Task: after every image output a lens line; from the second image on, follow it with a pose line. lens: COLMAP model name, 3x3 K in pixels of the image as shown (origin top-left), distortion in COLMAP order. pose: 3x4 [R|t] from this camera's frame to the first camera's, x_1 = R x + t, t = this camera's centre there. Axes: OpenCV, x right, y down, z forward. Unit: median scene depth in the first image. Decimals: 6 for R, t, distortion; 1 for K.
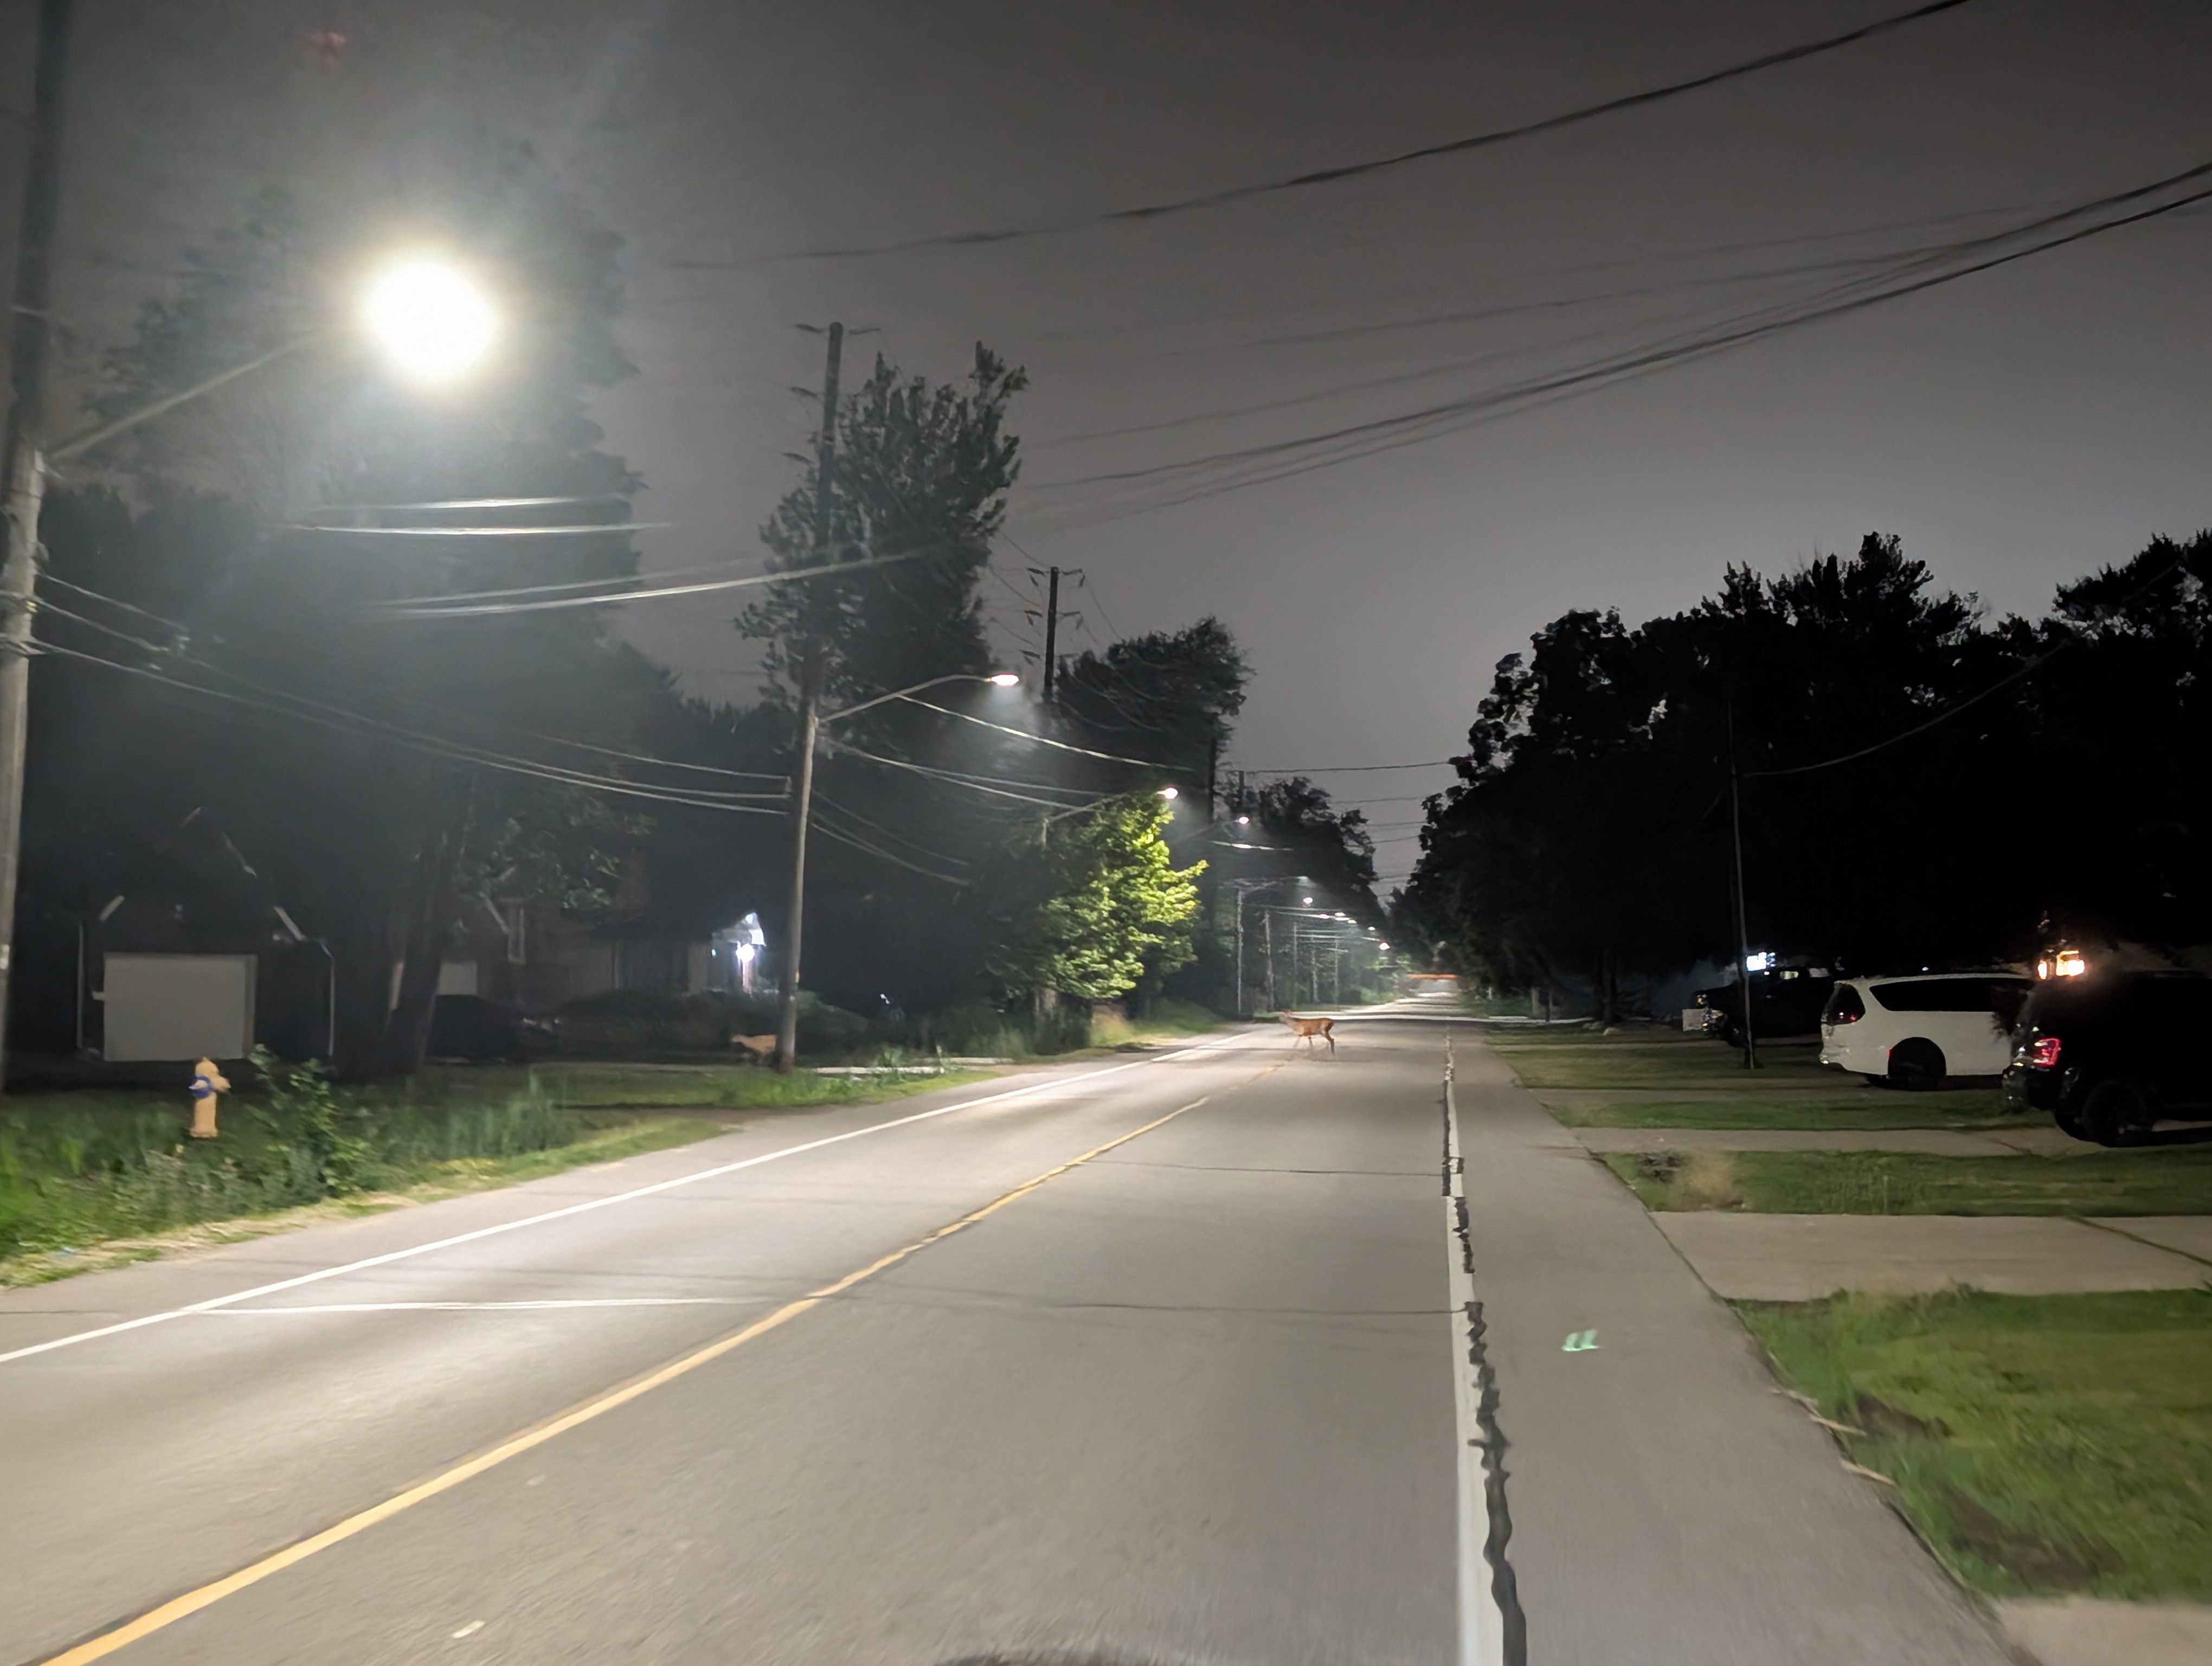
lens RADIAL K [[3466.9, 0, 1004.6], [0, 3466.9, 834.8], [0, 0, 1]] dist [0.256136, -1.318512]
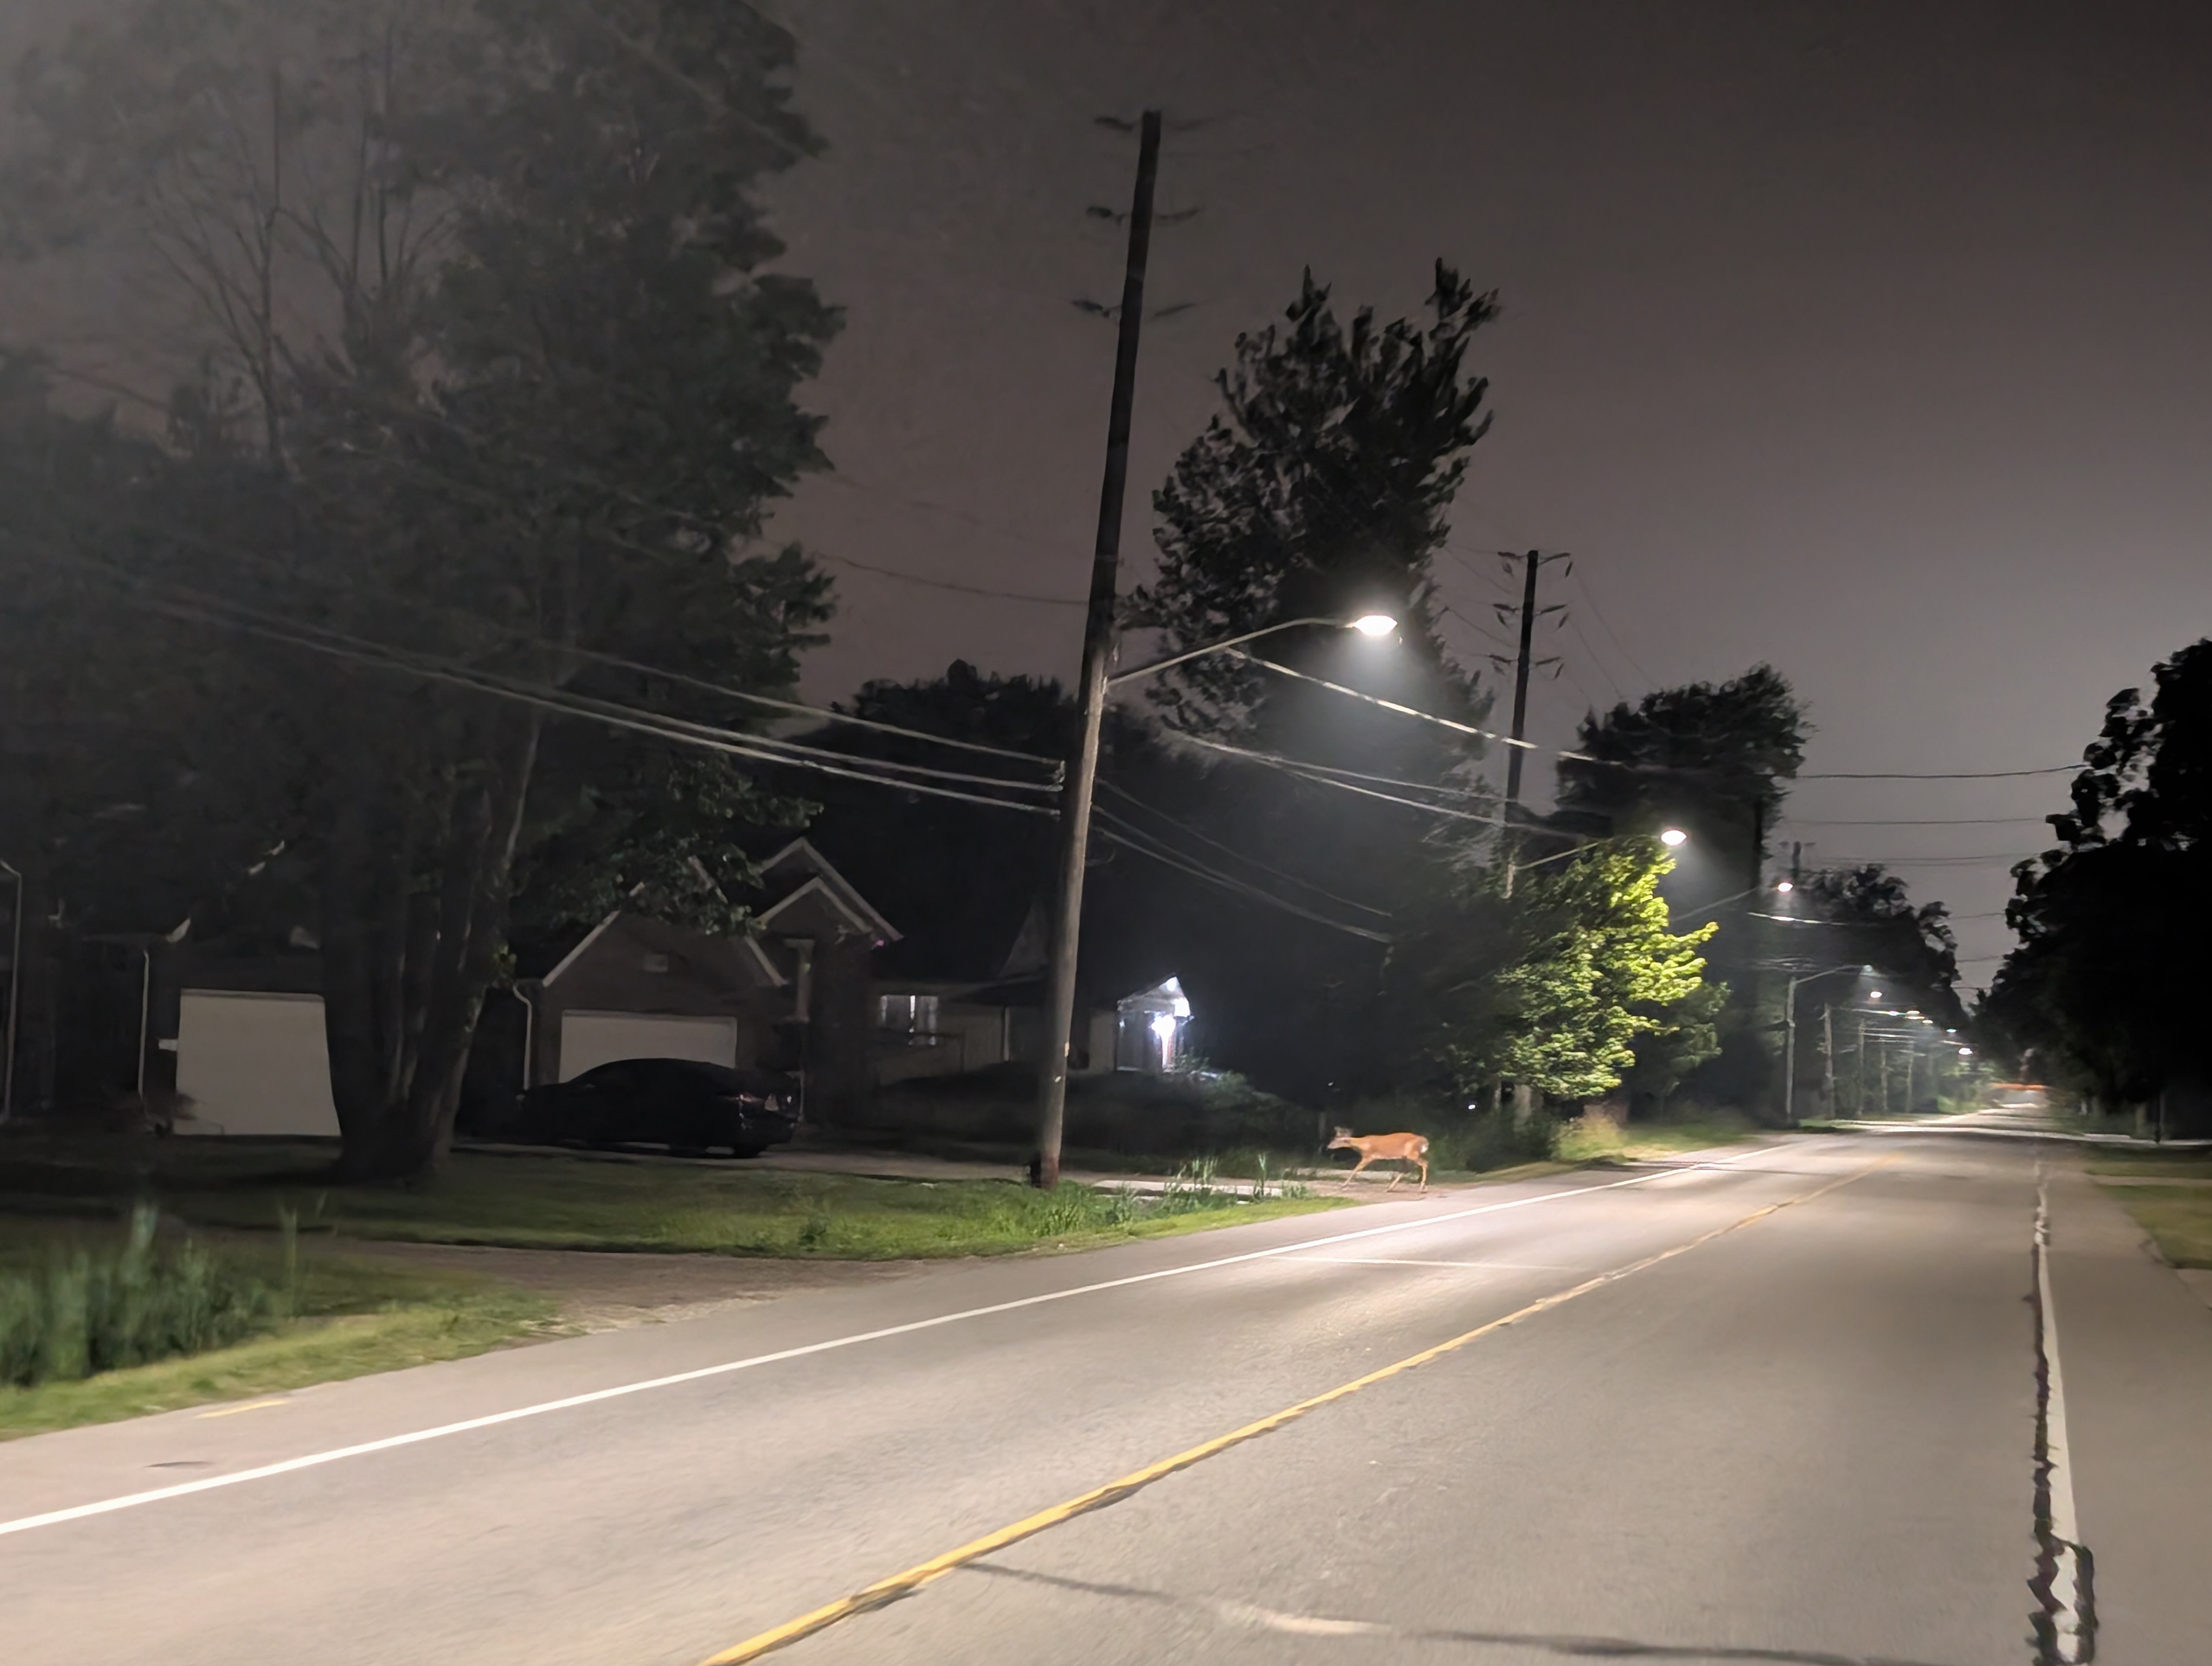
lens RADIAL K [[3466.9, 0, 1004.6], [0, 3466.9, 834.8], [0, 0, 1]] dist [0.256136, -1.318512]
pose [[0.986886, 0.022857, -0.159790, 0.022213], [-0.026693, 0.999404, -0.021905, 0.007998], [0.159194, 0.025883, 0.986908, 0.180444]]
